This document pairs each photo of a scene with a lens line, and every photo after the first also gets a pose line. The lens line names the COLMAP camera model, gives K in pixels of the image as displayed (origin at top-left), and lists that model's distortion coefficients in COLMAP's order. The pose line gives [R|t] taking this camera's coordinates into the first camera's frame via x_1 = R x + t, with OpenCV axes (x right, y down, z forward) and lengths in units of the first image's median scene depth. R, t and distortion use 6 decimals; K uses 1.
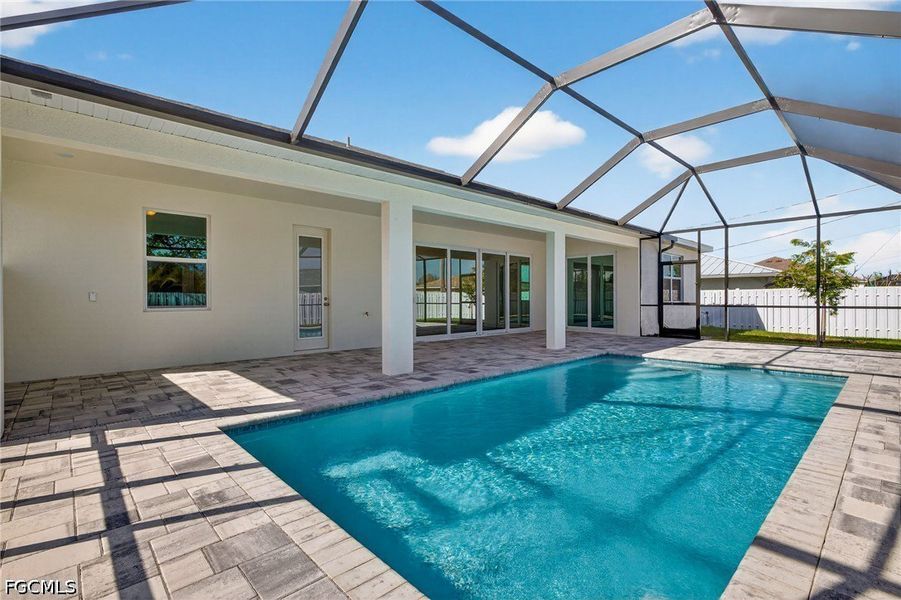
lens RADIAL K [[413.6, 0, 450.5], [0, 413.6, 300.0], [0, 0, 1]] dist [-0.001695, 0.000098]
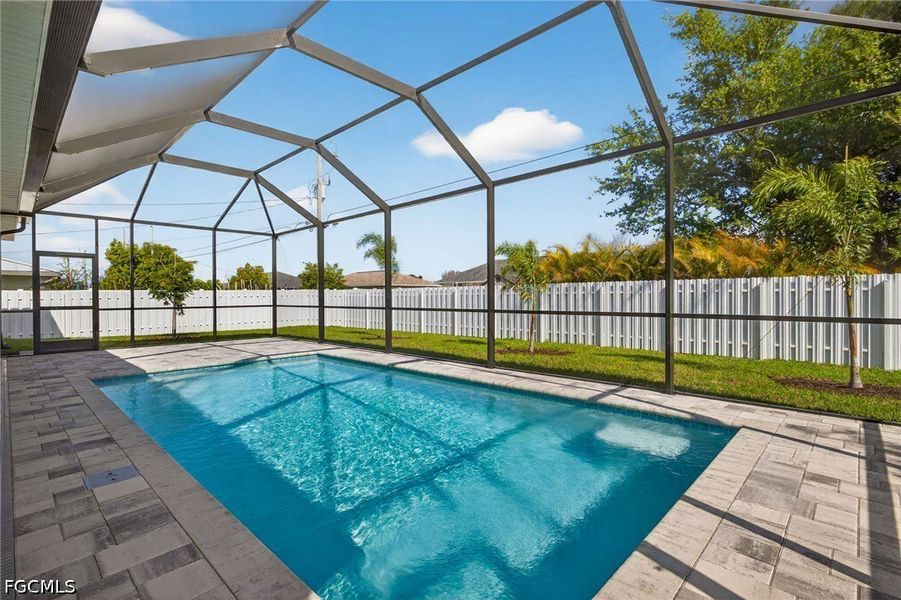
lens RADIAL K [[415.3, 0, 450.5], [0, 415.3, 300.0], [0, 0, 1]] dist [0.058431, -0.025809]
pose [[-0.051202, -0.006047, 0.998670, -1.336481], [0.013129, 0.999891, 0.006727, -0.010130], [-0.998602, 0.013456, -0.051117, 1.587445]]
